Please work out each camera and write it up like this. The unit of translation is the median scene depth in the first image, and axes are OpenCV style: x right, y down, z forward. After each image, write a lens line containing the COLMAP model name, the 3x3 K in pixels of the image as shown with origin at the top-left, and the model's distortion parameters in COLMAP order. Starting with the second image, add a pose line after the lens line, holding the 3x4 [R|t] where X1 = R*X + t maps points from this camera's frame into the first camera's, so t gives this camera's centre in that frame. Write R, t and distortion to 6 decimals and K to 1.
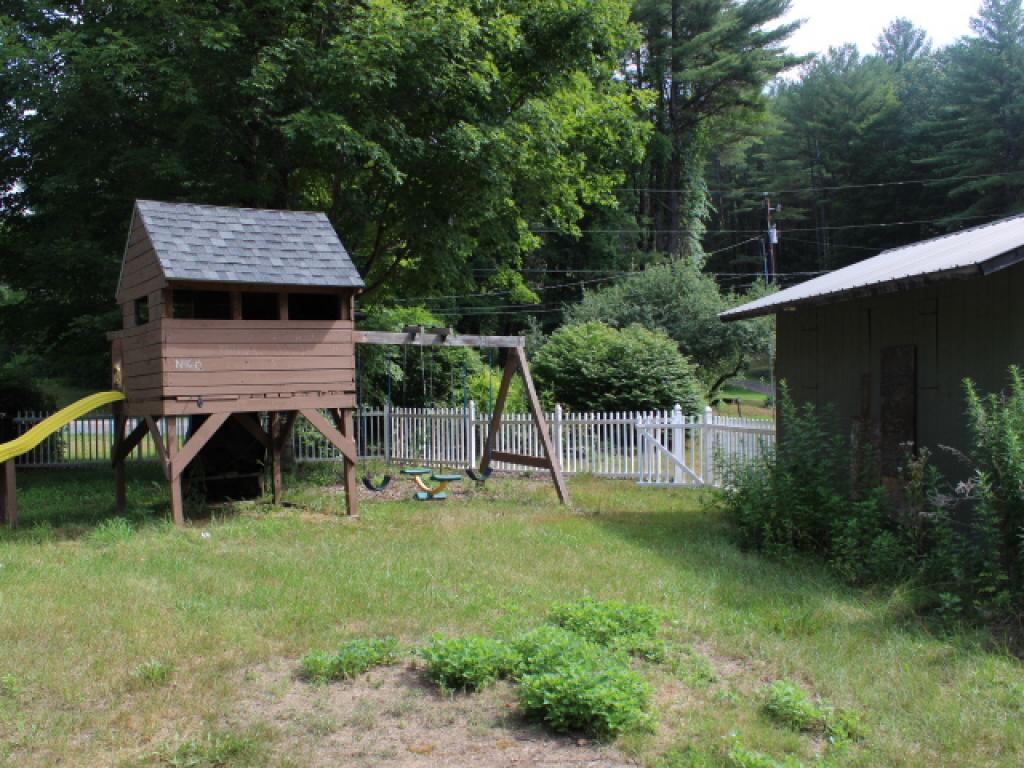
lens RADIAL K [[991.8, 0, 512.0], [0, 991.8, 384.0], [0, 0, 1]] dist [-0.143236, 0.121329]
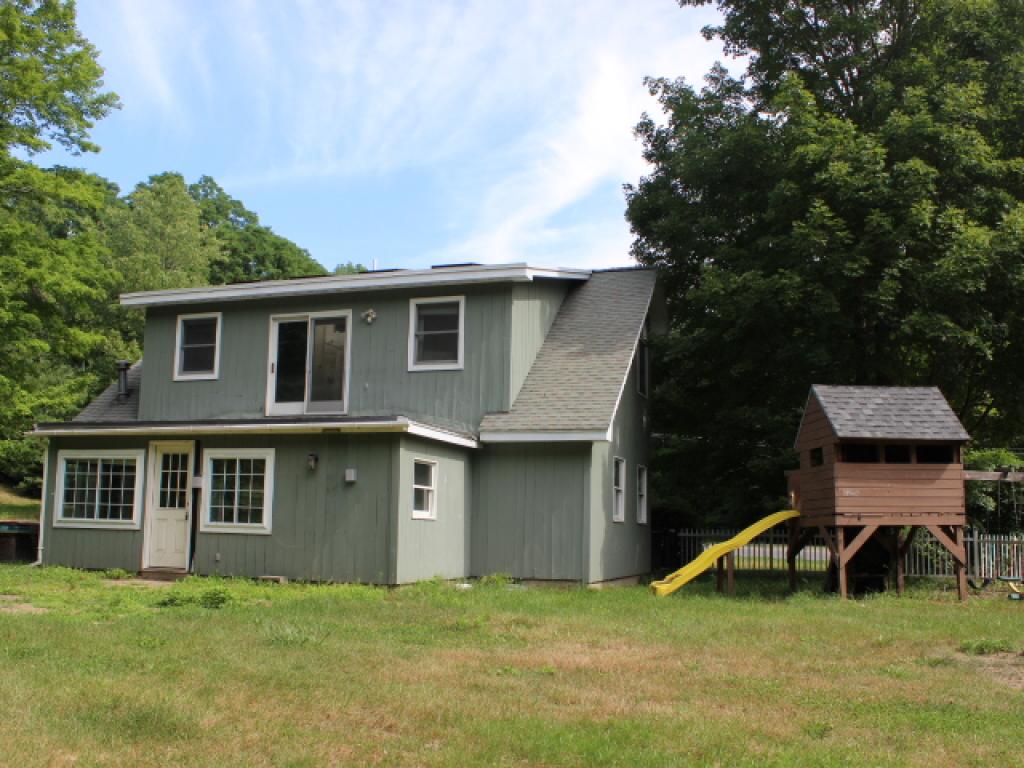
lens RADIAL K [[991.8, 0, 512.0], [0, 991.8, 384.0], [0, 0, 1]] dist [-0.143236, 0.121329]
pose [[0.850984, -0.037832, -0.523828, 0.020773], [-0.034890, 0.991126, -0.128262, 0.023416], [0.524032, 0.127425, 0.842113, -0.528366]]
